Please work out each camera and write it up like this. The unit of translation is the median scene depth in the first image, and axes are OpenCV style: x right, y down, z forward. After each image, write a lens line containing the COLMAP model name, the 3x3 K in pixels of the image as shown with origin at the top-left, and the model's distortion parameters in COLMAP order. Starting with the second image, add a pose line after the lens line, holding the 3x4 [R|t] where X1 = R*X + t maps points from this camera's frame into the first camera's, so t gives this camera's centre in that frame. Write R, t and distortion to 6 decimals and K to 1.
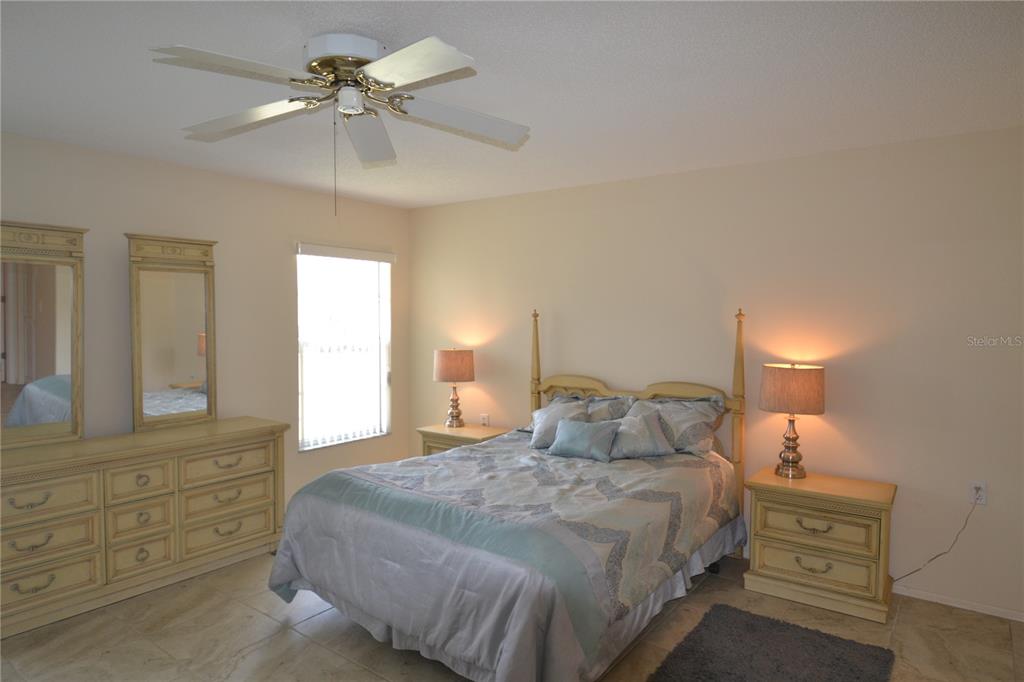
lens RADIAL K [[612.7, 0, 515.4], [0, 612.7, 340.3], [0, 0, 1]] dist [0.033797, -0.044021]
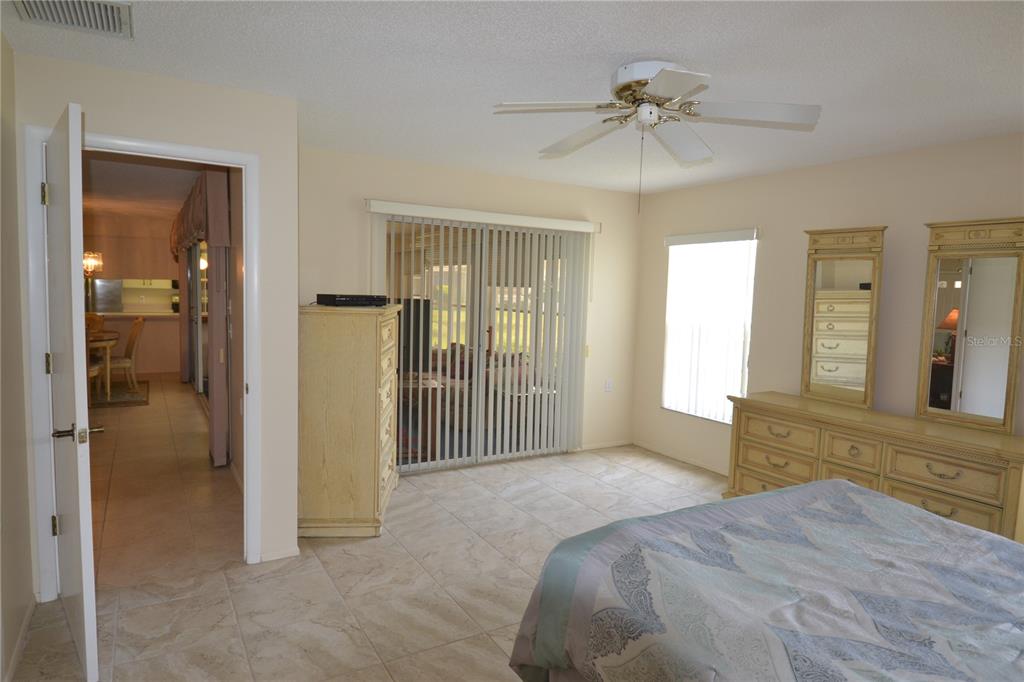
lens RADIAL K [[612.7, 0, 507.5], [0, 612.7, 342.3], [0, 0, 1]] dist [0.033797, -0.044021]
pose [[-0.385970, 0.060148, -0.920548, 0.637481], [-0.074395, 0.992593, 0.096048, -0.026291], [0.919506, 0.105556, -0.378637, 0.826975]]
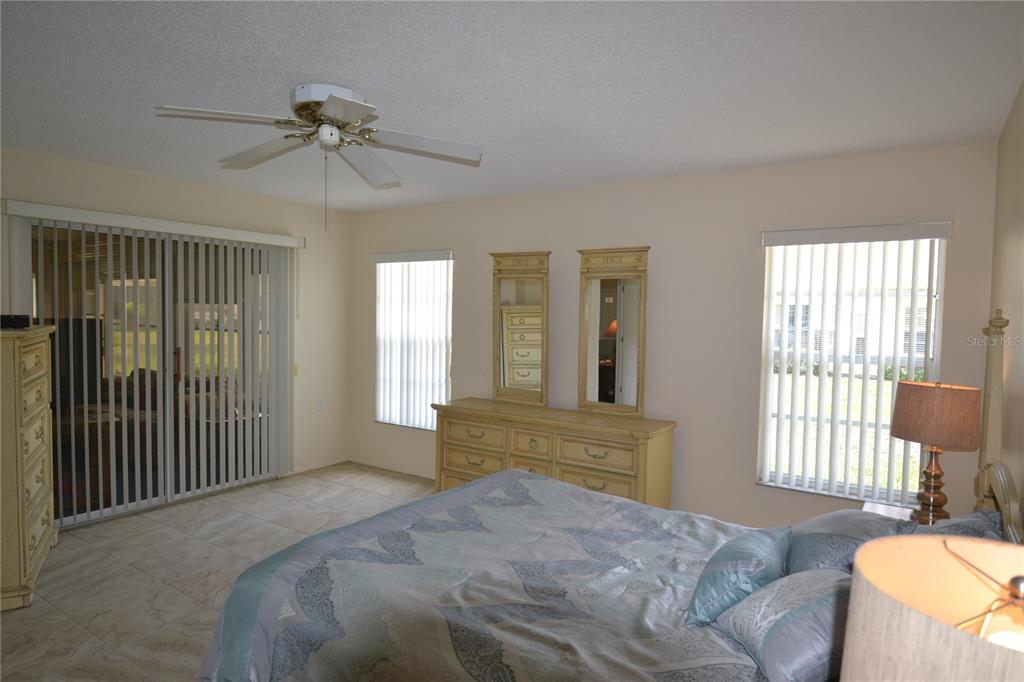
lens RADIAL K [[612.7, 0, 510.5], [0, 612.7, 341.4], [0, 0, 1]] dist [0.033797, -0.044021]
pose [[0.045504, 0.039995, -0.998163, 0.654346], [-0.064447, 0.997234, 0.037019, -0.028885], [0.996883, 0.062644, 0.047956, 0.878357]]
